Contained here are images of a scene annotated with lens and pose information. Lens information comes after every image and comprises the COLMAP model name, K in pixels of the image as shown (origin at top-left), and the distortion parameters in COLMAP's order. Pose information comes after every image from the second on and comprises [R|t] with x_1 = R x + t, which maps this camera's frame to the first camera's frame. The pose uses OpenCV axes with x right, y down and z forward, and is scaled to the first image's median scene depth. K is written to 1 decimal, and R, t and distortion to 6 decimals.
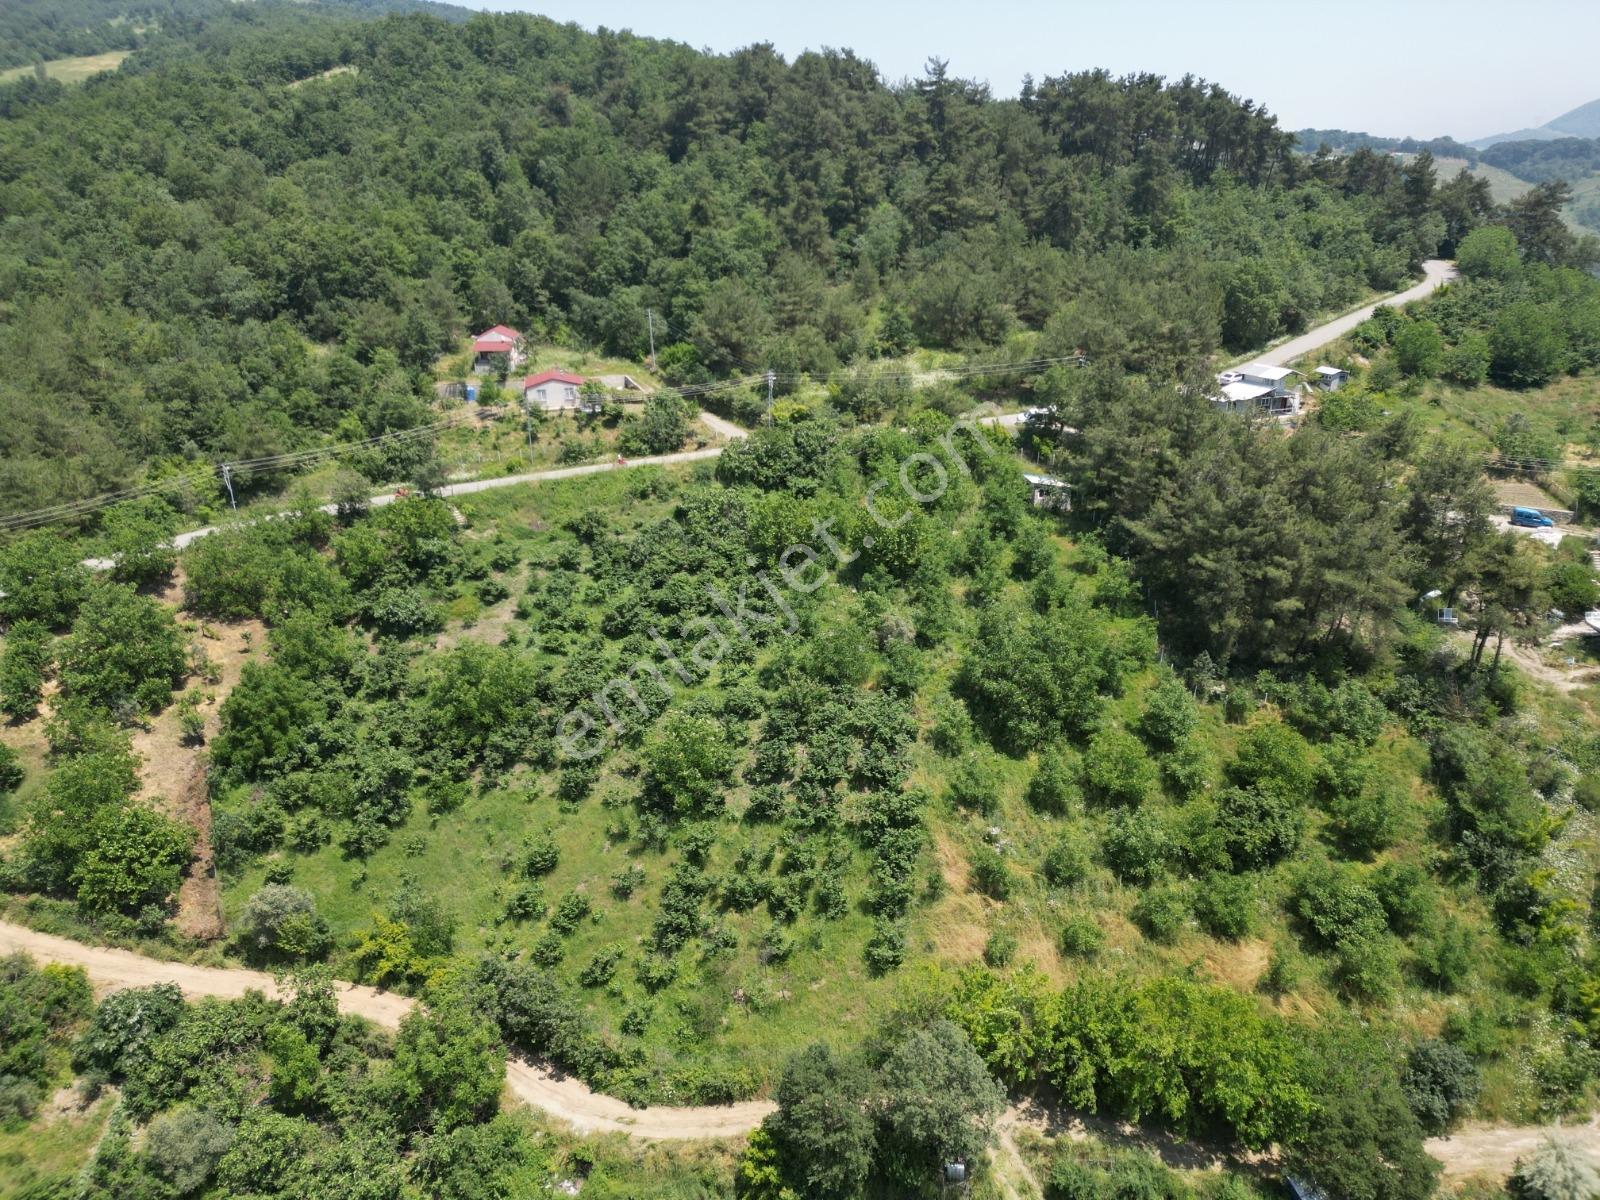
lens RADIAL K [[1115.8, 0, 802.2], [0, 1115.8, 599.5], [0, 0, 1]] dist [0.069195, -0.064264]
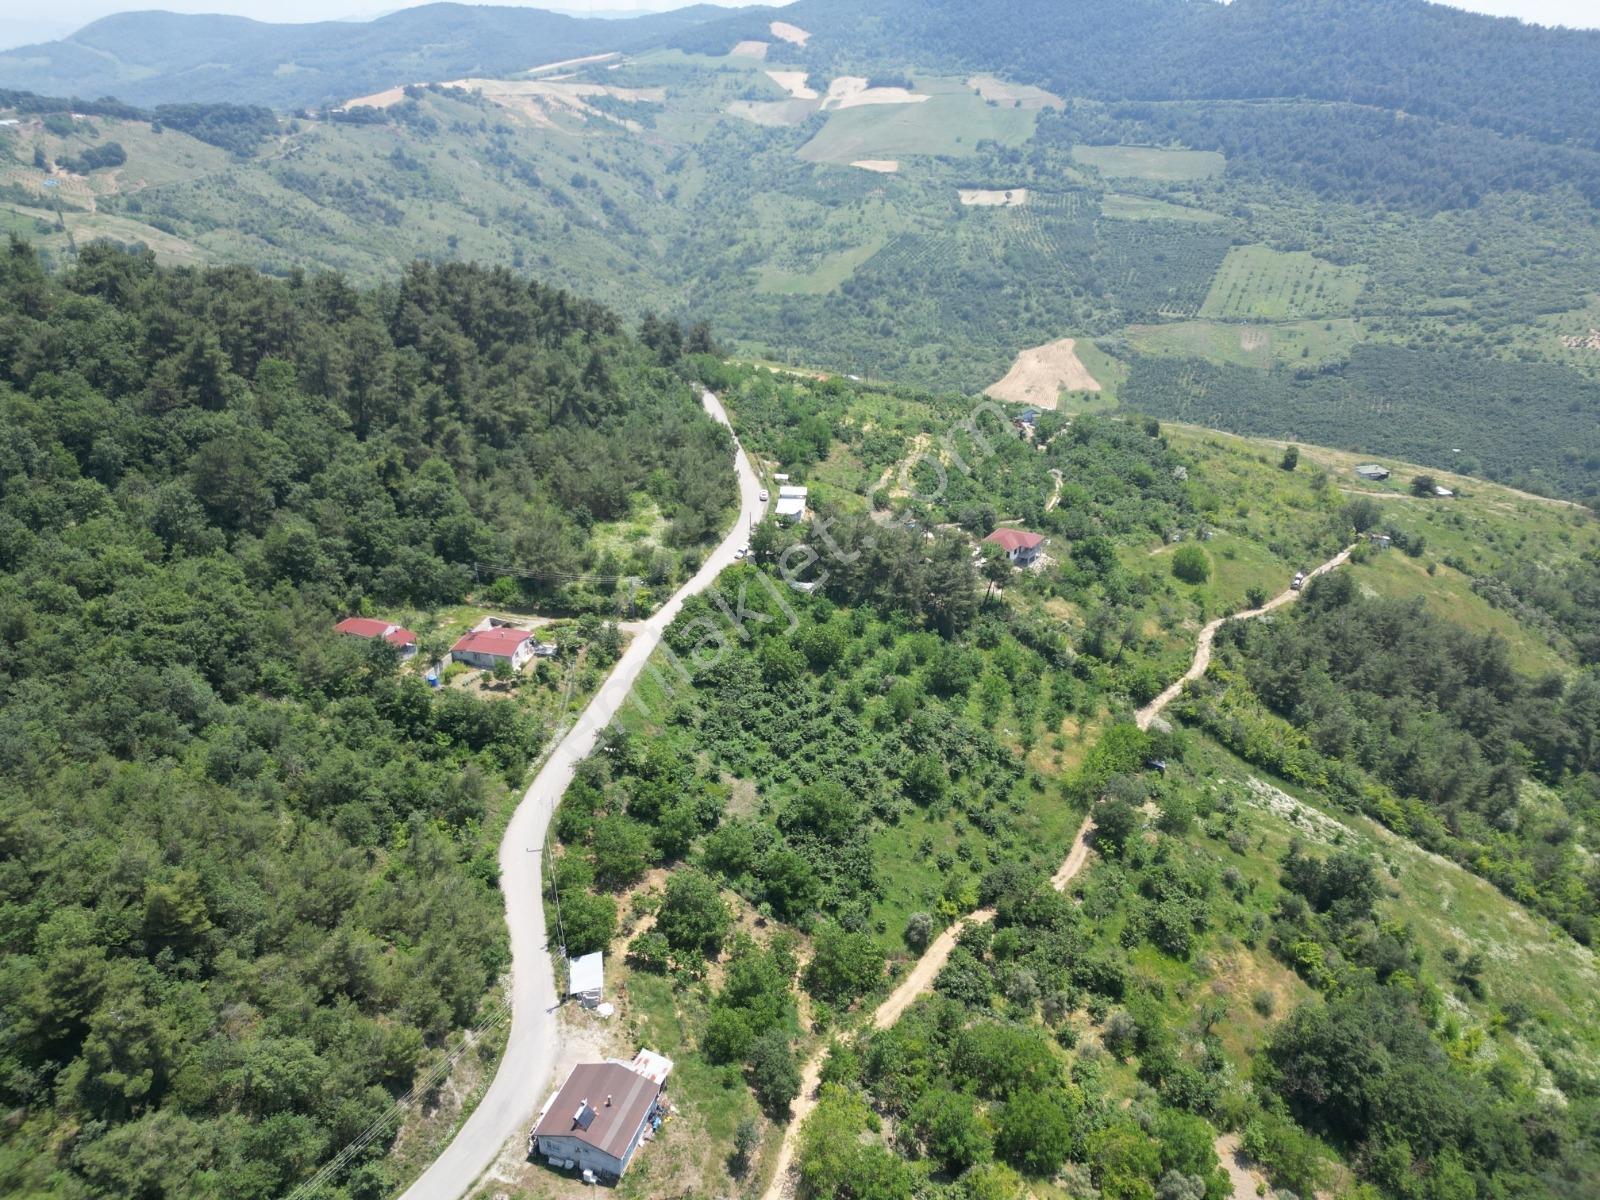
lens RADIAL K [[1116.4, 0, 804.1], [0, 1116.4, 601.6], [0, 0, 1]] dist [0.066388, -0.058863]
pose [[0.447210, -0.365005, 0.816562, -1.727262], [0.293992, 0.922204, 0.251216, -0.720356], [-0.844732, 0.127716, 0.519727, 0.040854]]
